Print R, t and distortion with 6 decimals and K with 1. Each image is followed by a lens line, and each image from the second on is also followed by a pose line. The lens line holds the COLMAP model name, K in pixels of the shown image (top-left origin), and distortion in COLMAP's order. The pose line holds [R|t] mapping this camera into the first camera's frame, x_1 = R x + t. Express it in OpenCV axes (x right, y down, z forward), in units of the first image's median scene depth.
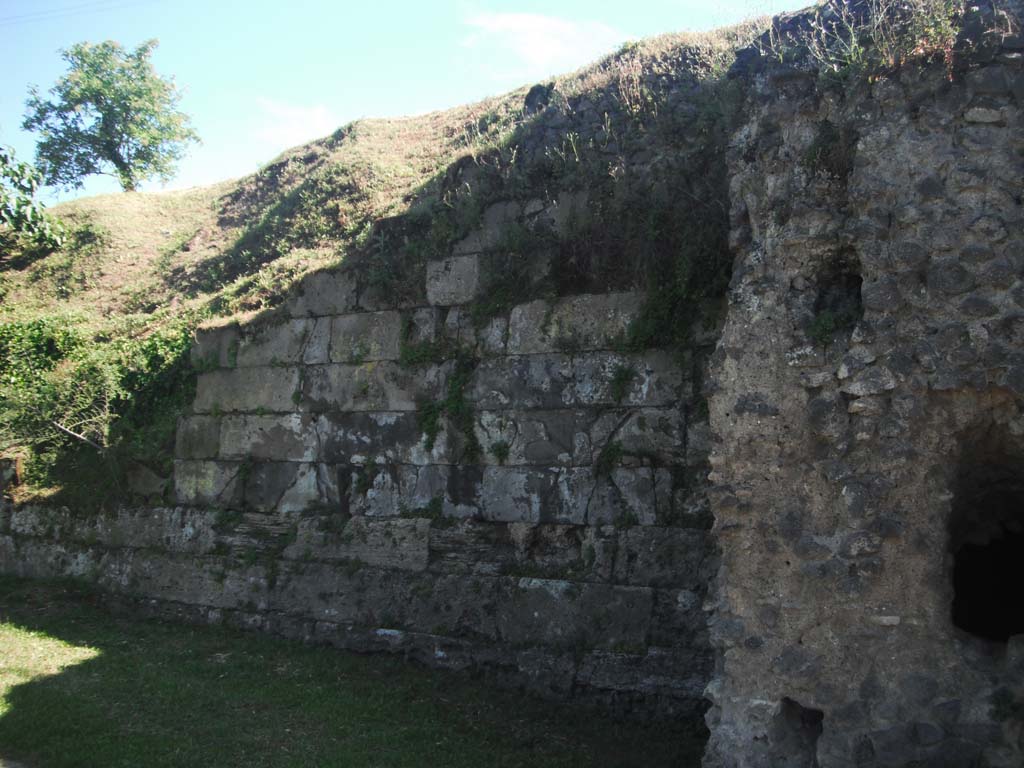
lens RADIAL K [[1093.7, 0, 512.9], [0, 1093.7, 393.2], [0, 0, 1]] dist [-0.132043, 0.000000]
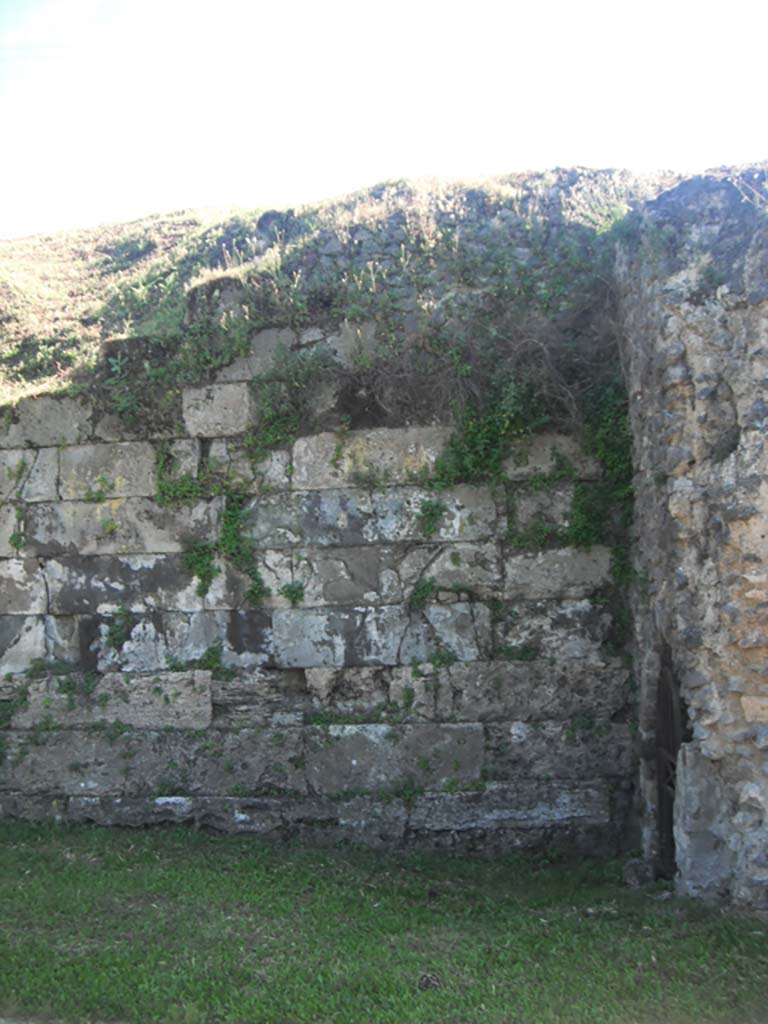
lens RADIAL K [[1093.7, 0, 383.9], [0, 1093.7, 507.2], [0, 0, 1]] dist [-0.132043, 0.000000]
pose [[0.902835, -0.003556, 0.429973, -0.342756], [0.016147, 0.999541, -0.025638, 0.004768], [-0.429685, 0.030090, 0.902478, 0.118170]]
